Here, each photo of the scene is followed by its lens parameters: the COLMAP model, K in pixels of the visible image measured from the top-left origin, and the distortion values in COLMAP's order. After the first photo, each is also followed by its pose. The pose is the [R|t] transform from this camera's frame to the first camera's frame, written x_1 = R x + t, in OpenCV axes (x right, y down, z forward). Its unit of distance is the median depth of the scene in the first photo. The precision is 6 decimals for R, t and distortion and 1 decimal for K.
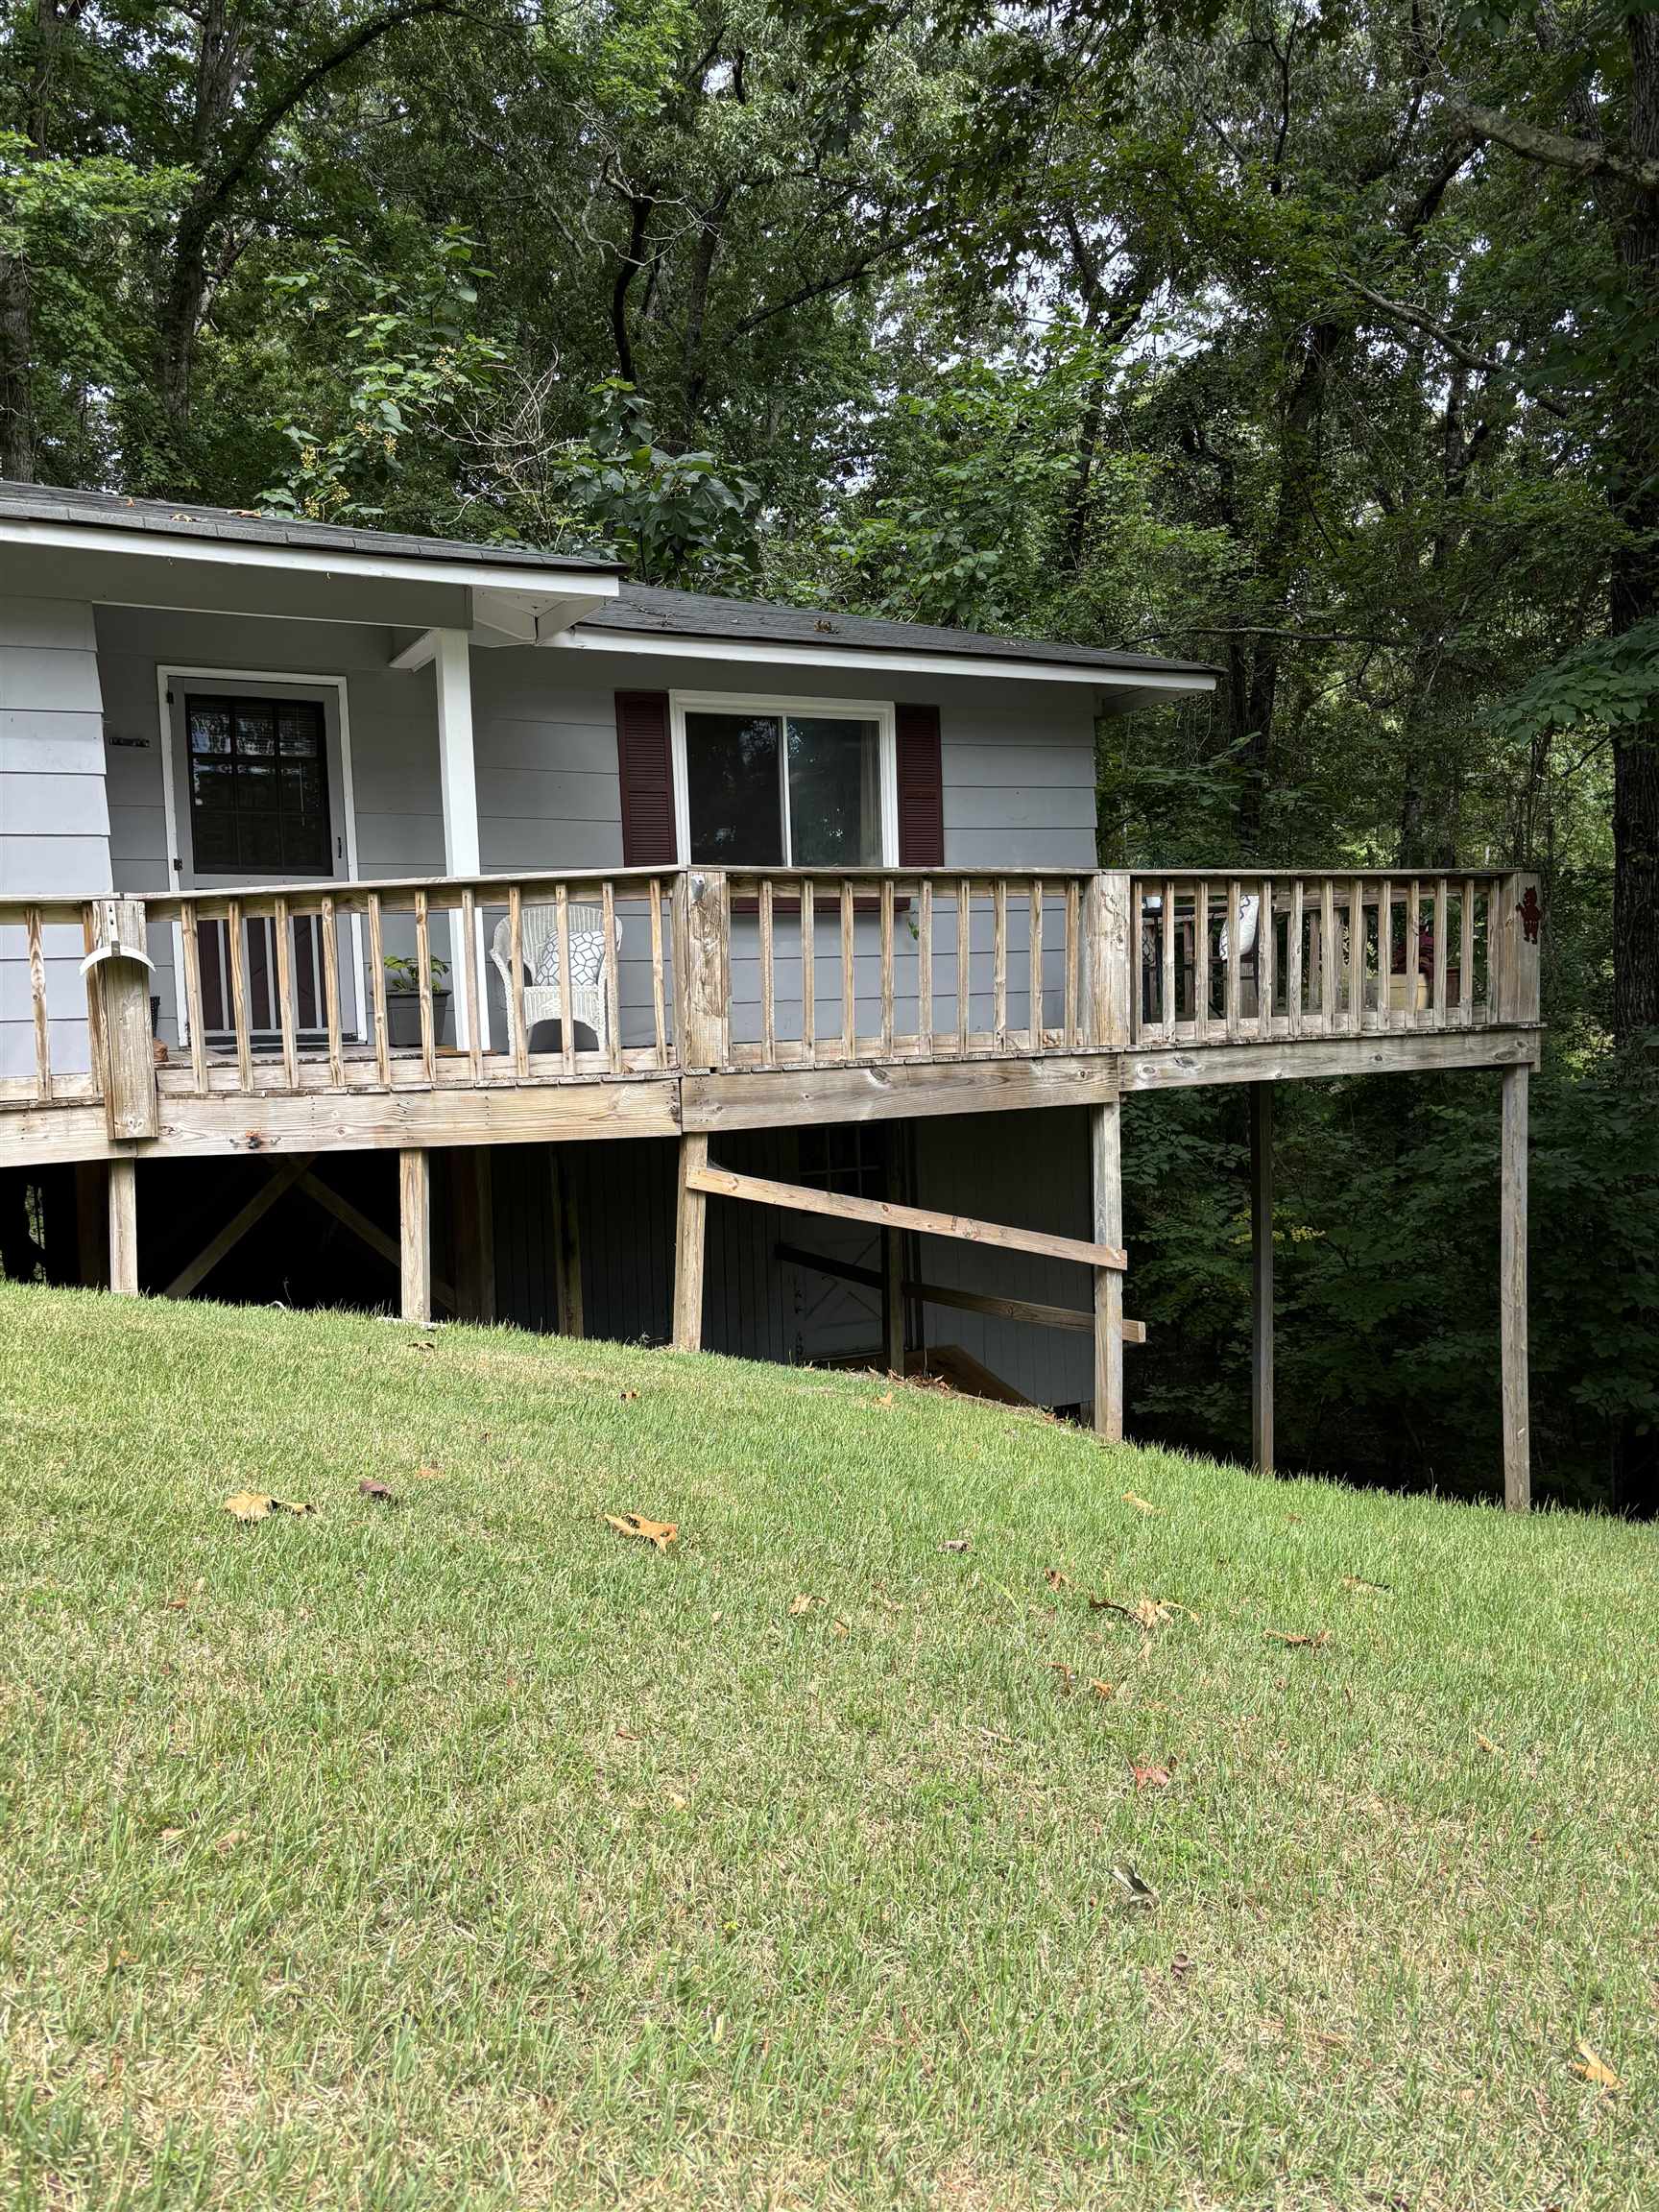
lens RADIAL K [[1673.9, 0, 805.9], [0, 1673.9, 1104.7], [0, 0, 1]] dist [0.079747, -0.094377]
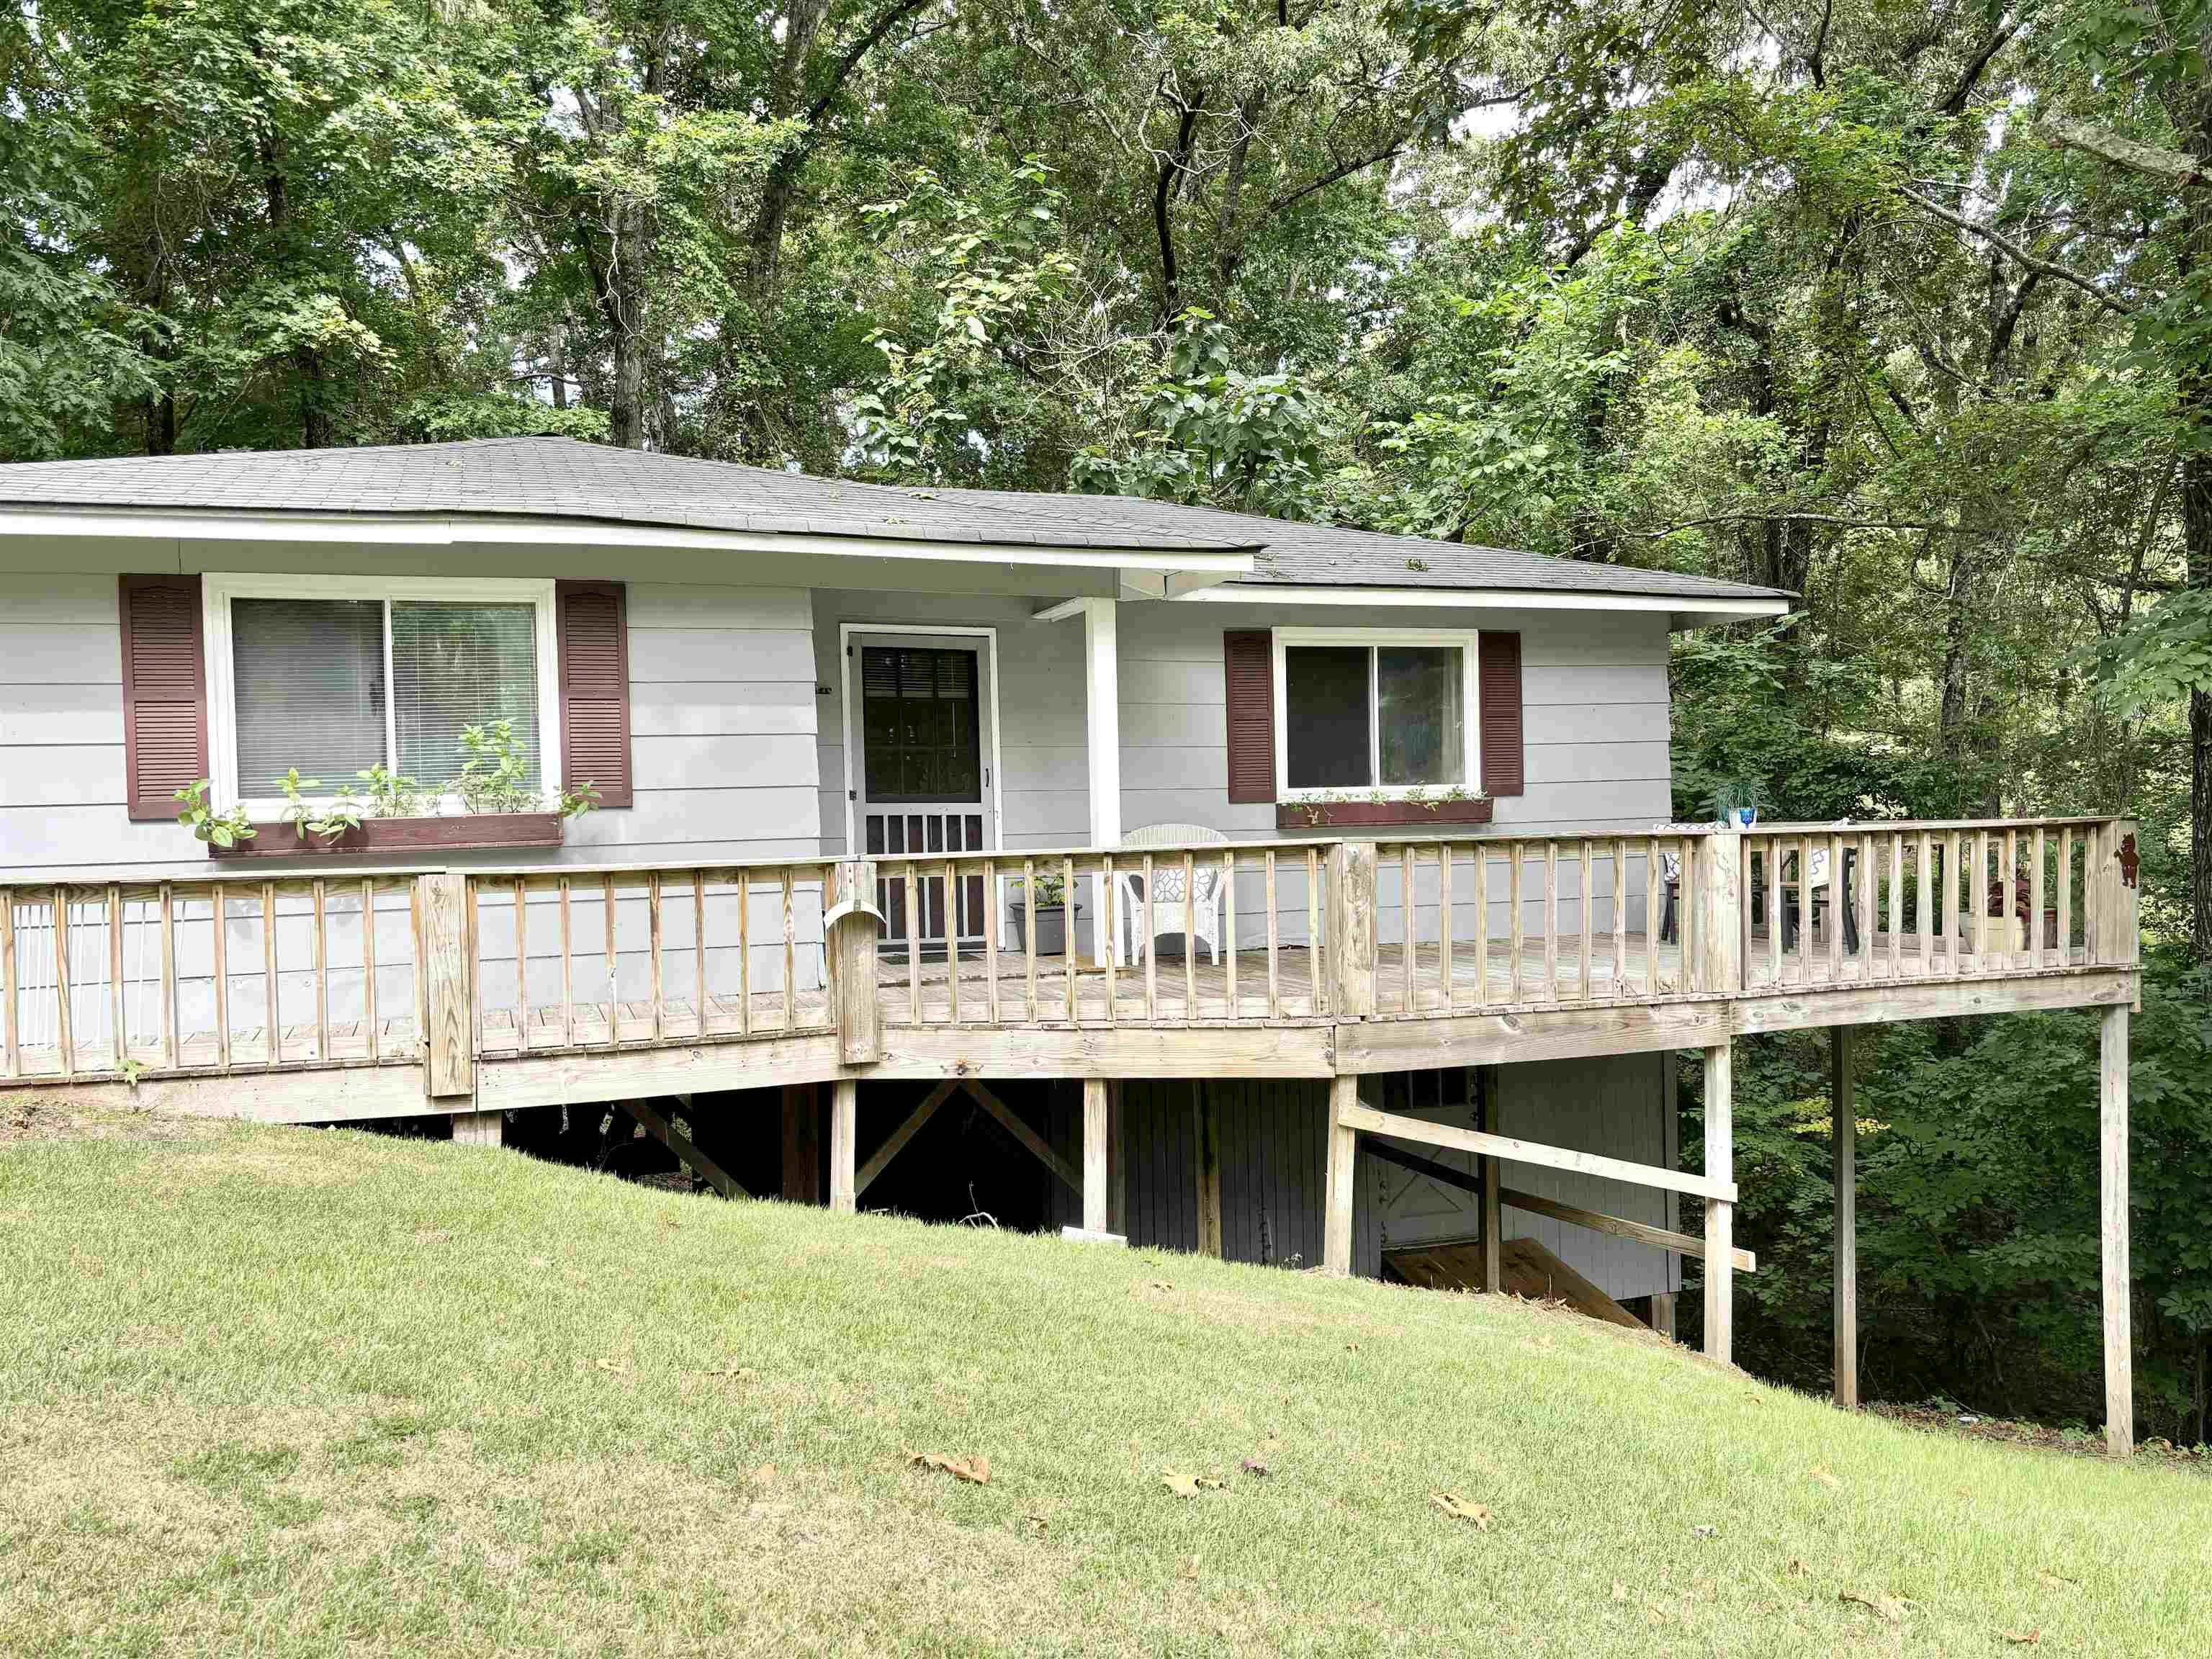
lens RADIAL K [[1689.2, 0, 1078.9], [0, 1689.2, 833.0], [0, 0, 1]] dist [0.058920, -0.064202]
pose [[0.992662, 0.012329, -0.120294, -0.086010], [-0.018074, 0.998741, -0.046789, -0.069234], [0.119566, 0.048619, 0.991635, -0.119459]]
